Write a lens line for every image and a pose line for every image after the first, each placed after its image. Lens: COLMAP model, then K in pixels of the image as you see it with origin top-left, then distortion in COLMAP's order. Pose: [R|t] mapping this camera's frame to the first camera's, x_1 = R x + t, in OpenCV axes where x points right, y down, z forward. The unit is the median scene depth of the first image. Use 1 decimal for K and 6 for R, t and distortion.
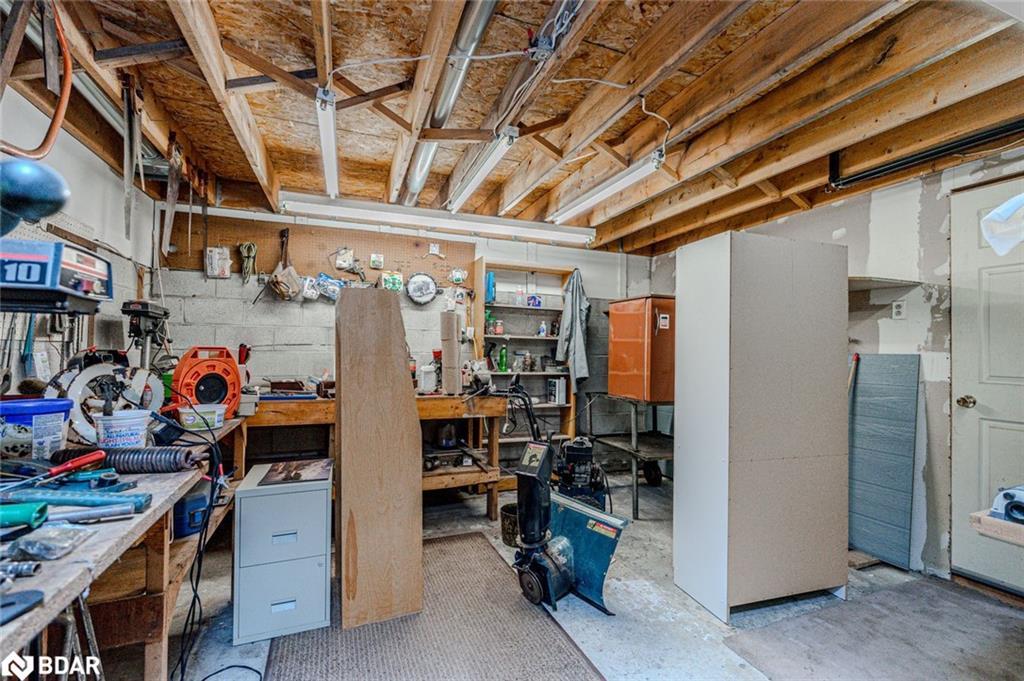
lens RADIAL K [[445.1, 0, 513.8], [0, 445.1, 343.0], [0, 0, 1]] dist [-0.000977, 0.000002]
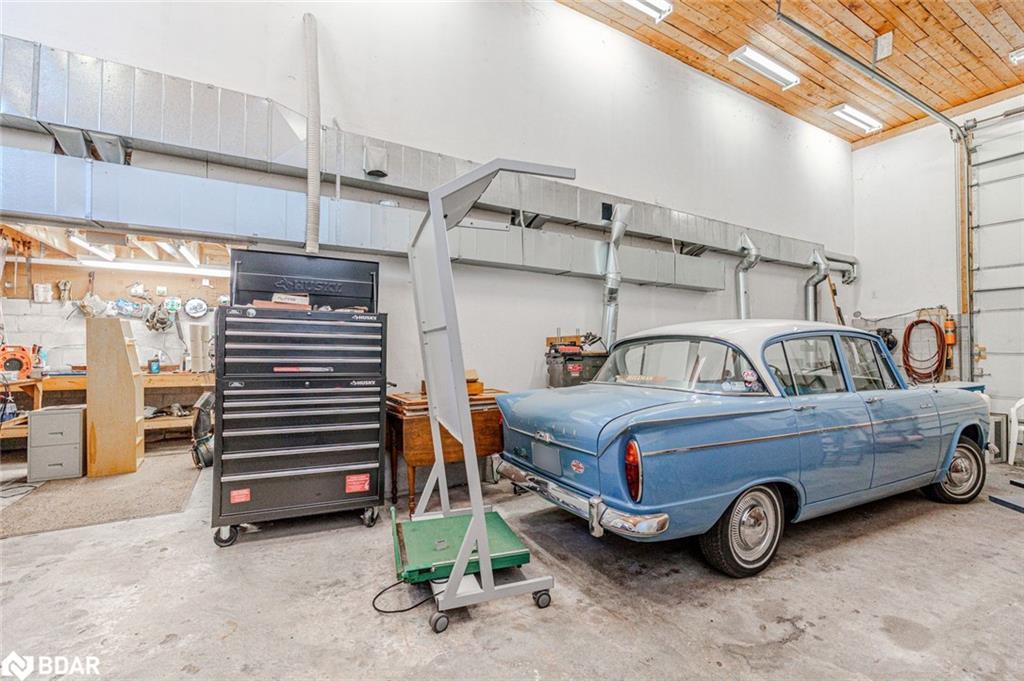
lens RADIAL K [[445.1, 0, 511.2], [0, 445.1, 343.9], [0, 0, 1]] dist [-0.000977, 0.000002]
pose [[0.990614, -0.006636, 0.136525, 0.768586], [0.005433, 0.999943, 0.009178, -0.004488], [-0.136579, -0.008350, 0.990594, -0.798133]]
